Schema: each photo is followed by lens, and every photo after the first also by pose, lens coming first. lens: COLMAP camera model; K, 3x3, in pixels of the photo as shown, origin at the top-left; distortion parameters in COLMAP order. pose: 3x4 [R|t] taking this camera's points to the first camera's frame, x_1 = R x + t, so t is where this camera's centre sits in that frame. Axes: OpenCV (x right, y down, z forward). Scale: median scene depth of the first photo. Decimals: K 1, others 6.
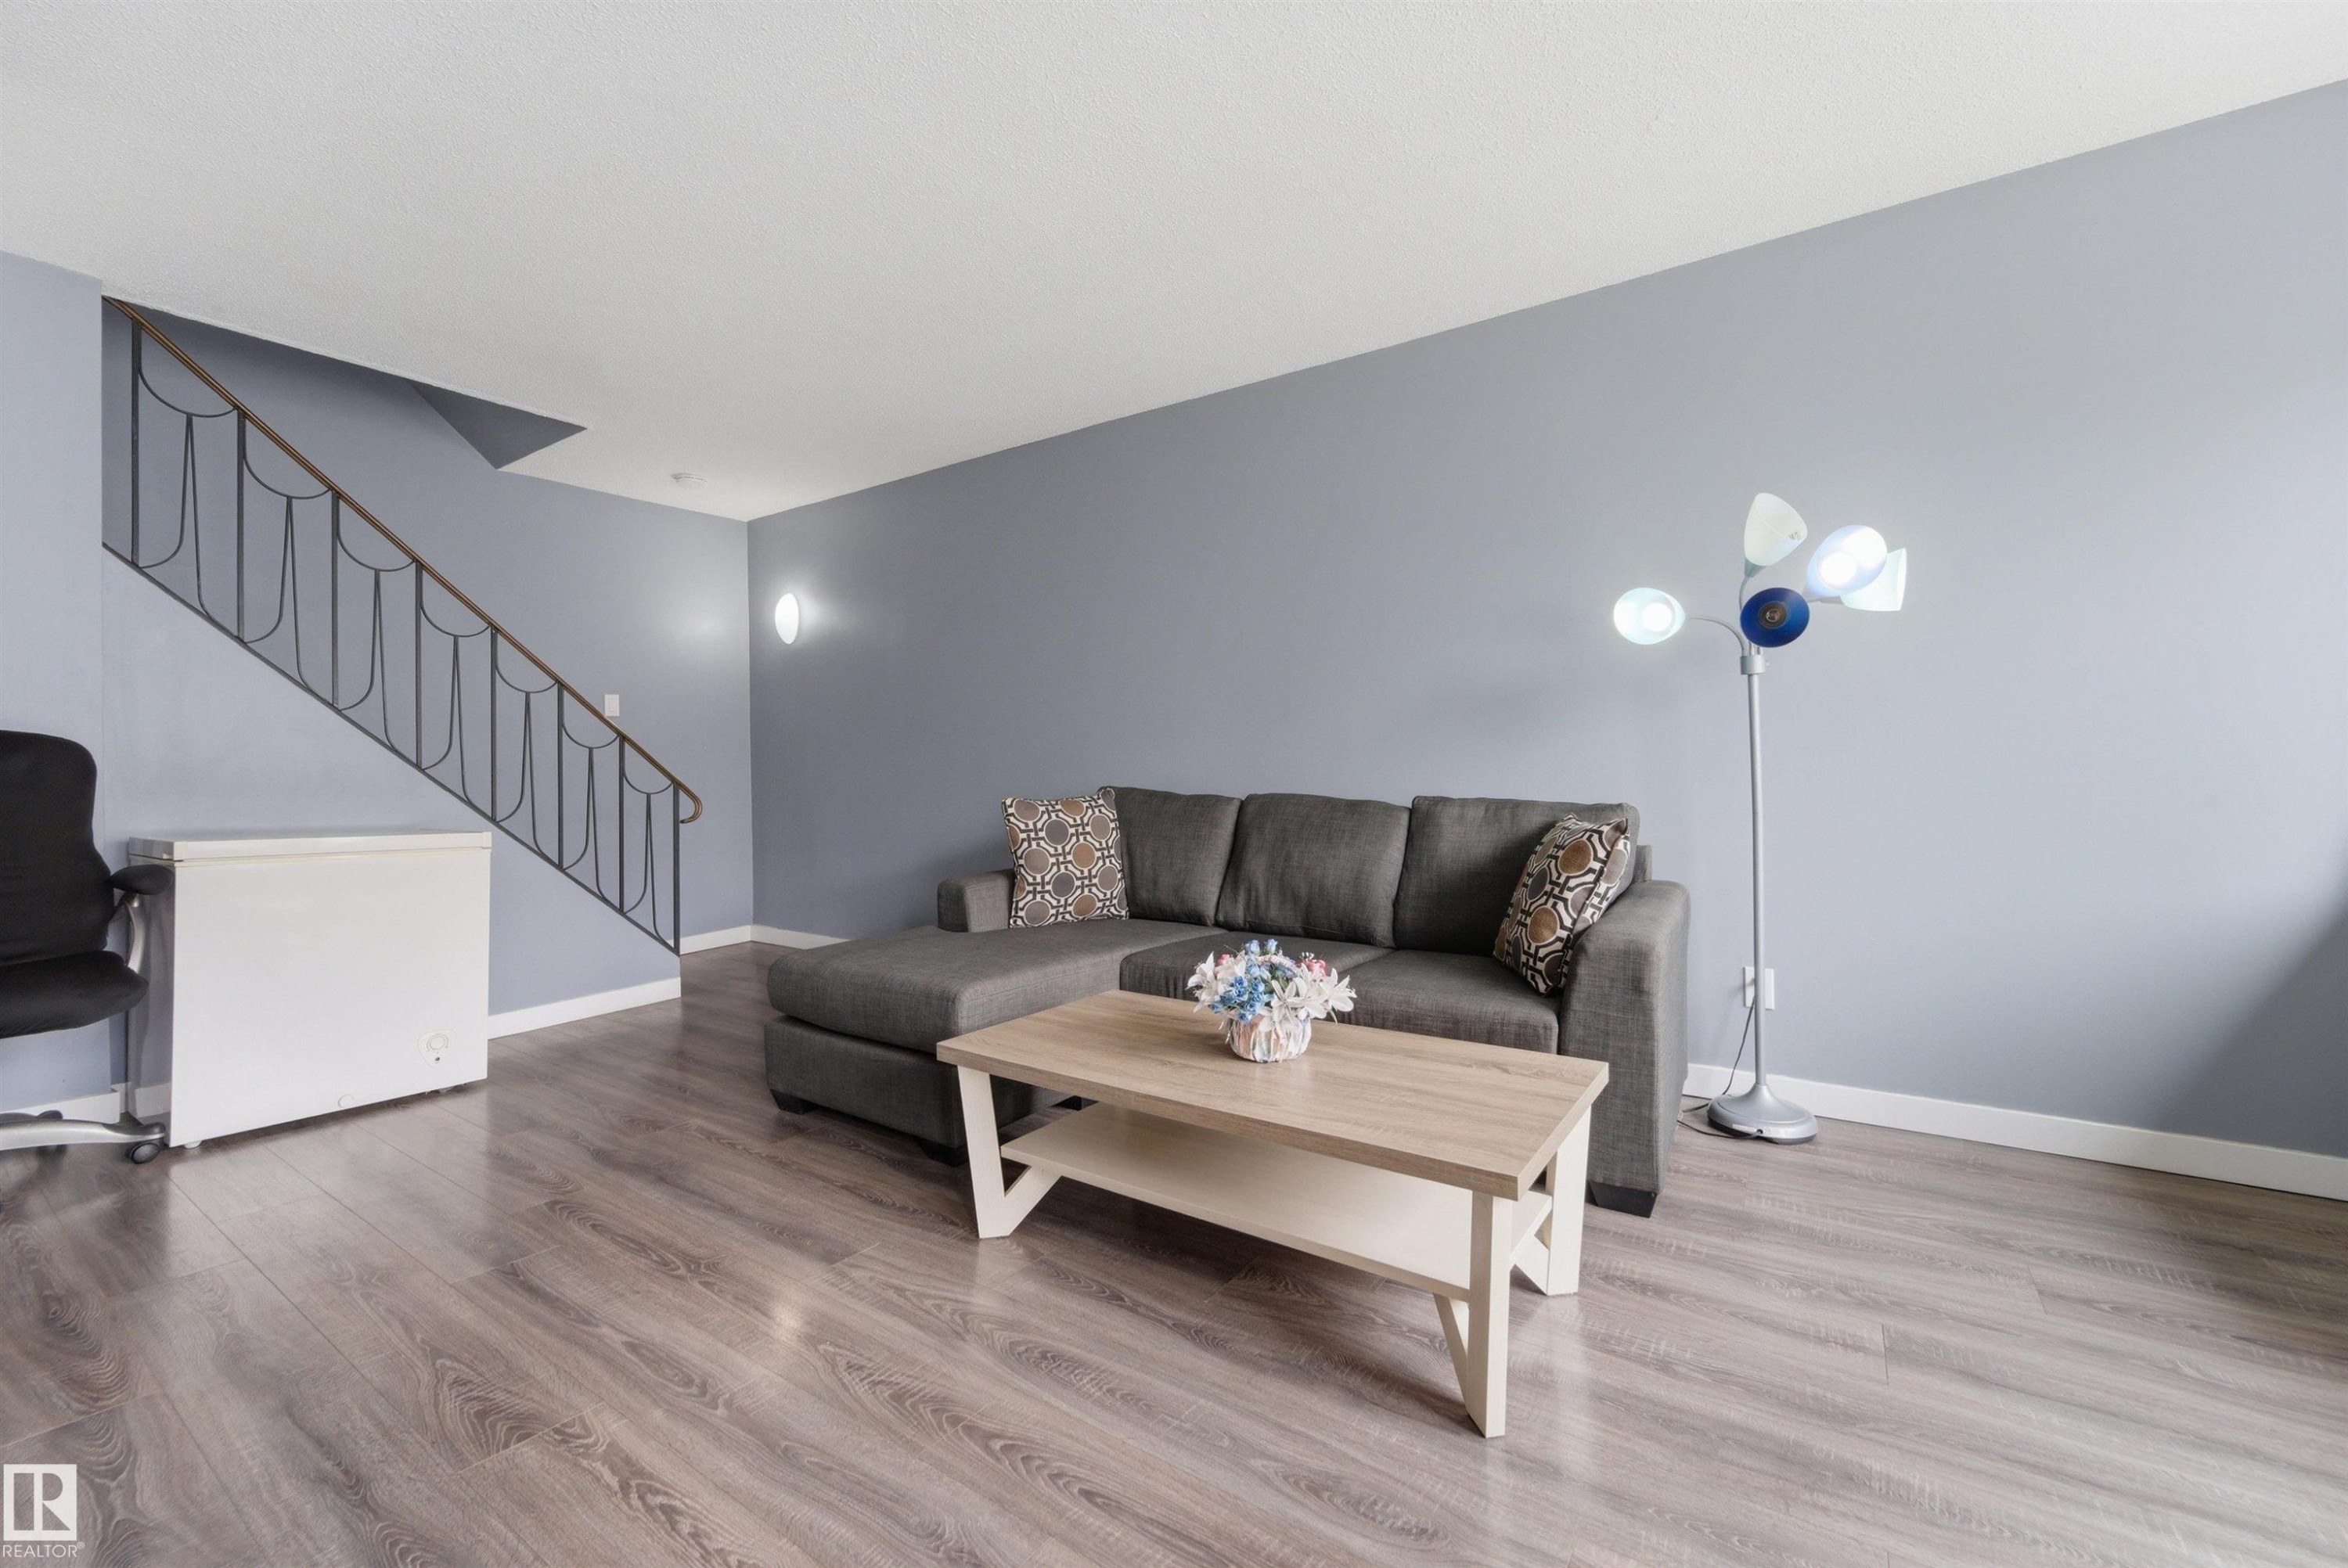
lens RADIAL K [[949.7, 0, 1181.0], [0, 949.7, 777.9], [0, 0, 1]] dist [-0.002764, -0.001055]
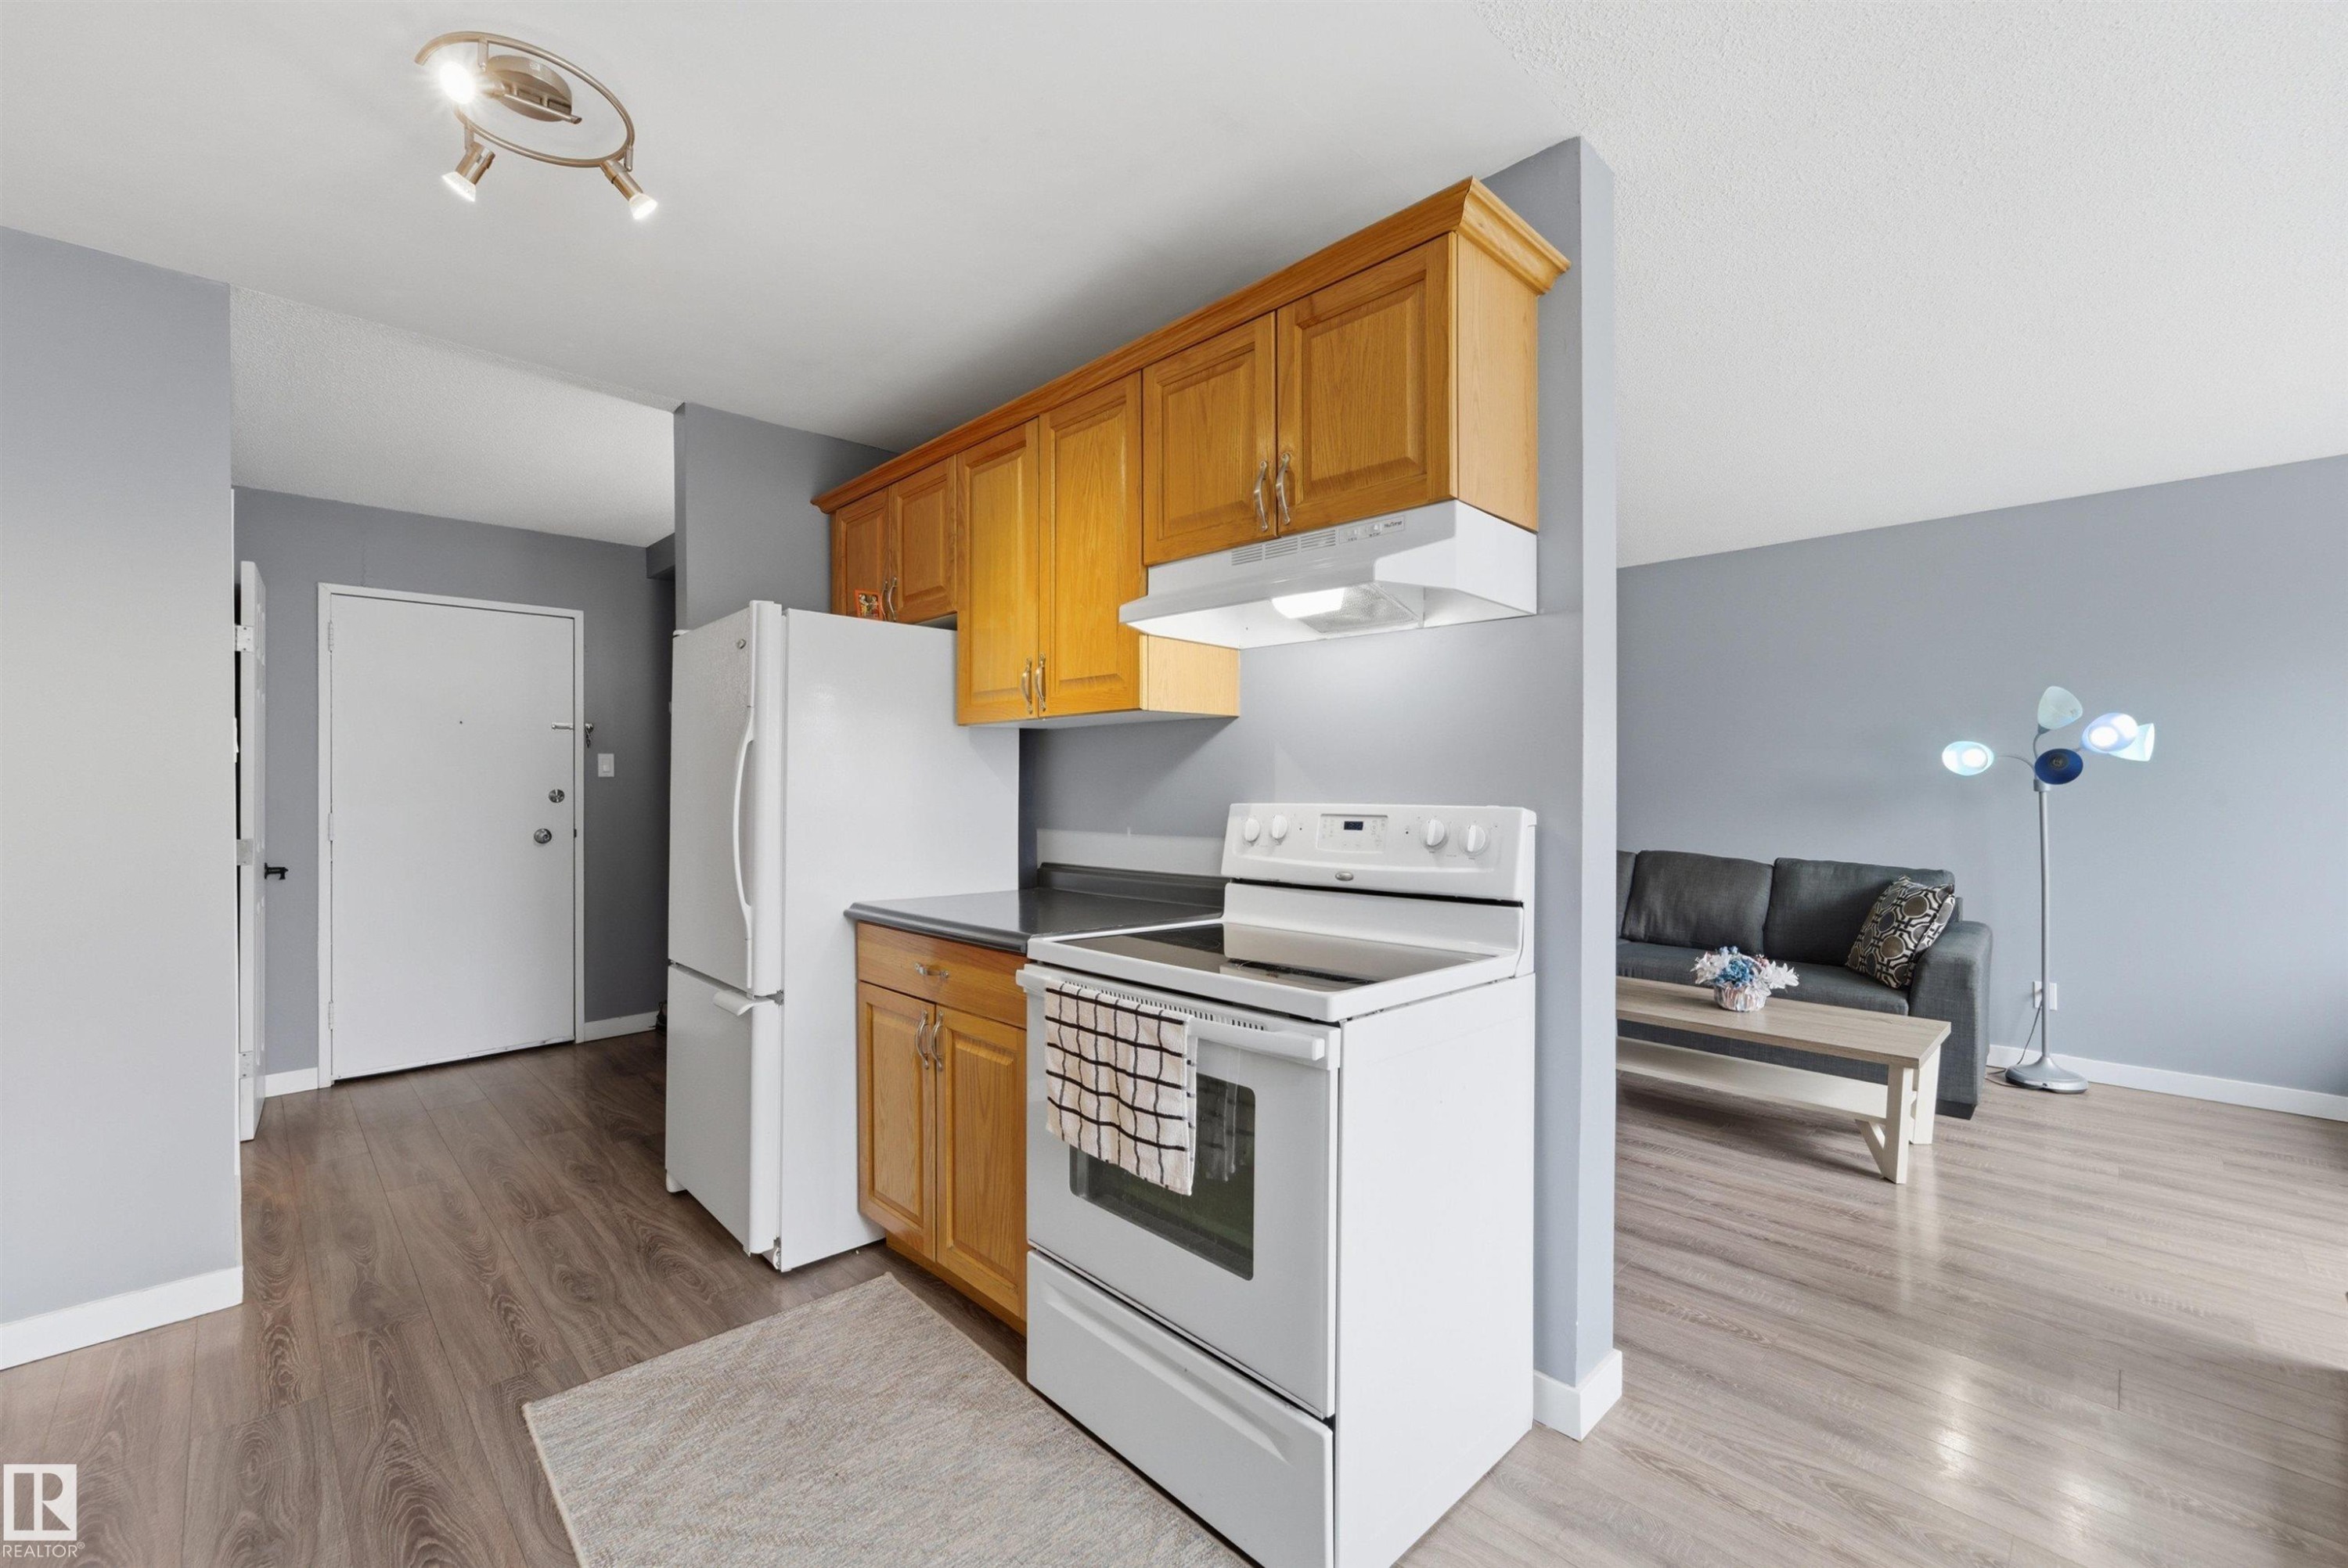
lens RADIAL K [[956.0, 0, 1138.7], [0, 956.0, 783.7], [0, 0, 1]] dist [-0.001048, -0.005469]
pose [[0.977448, 0.007853, -0.211029, -0.547392], [-0.007931, 0.999968, 0.000477, -0.117793], [0.211026, 0.001207, 0.977480, -0.885570]]
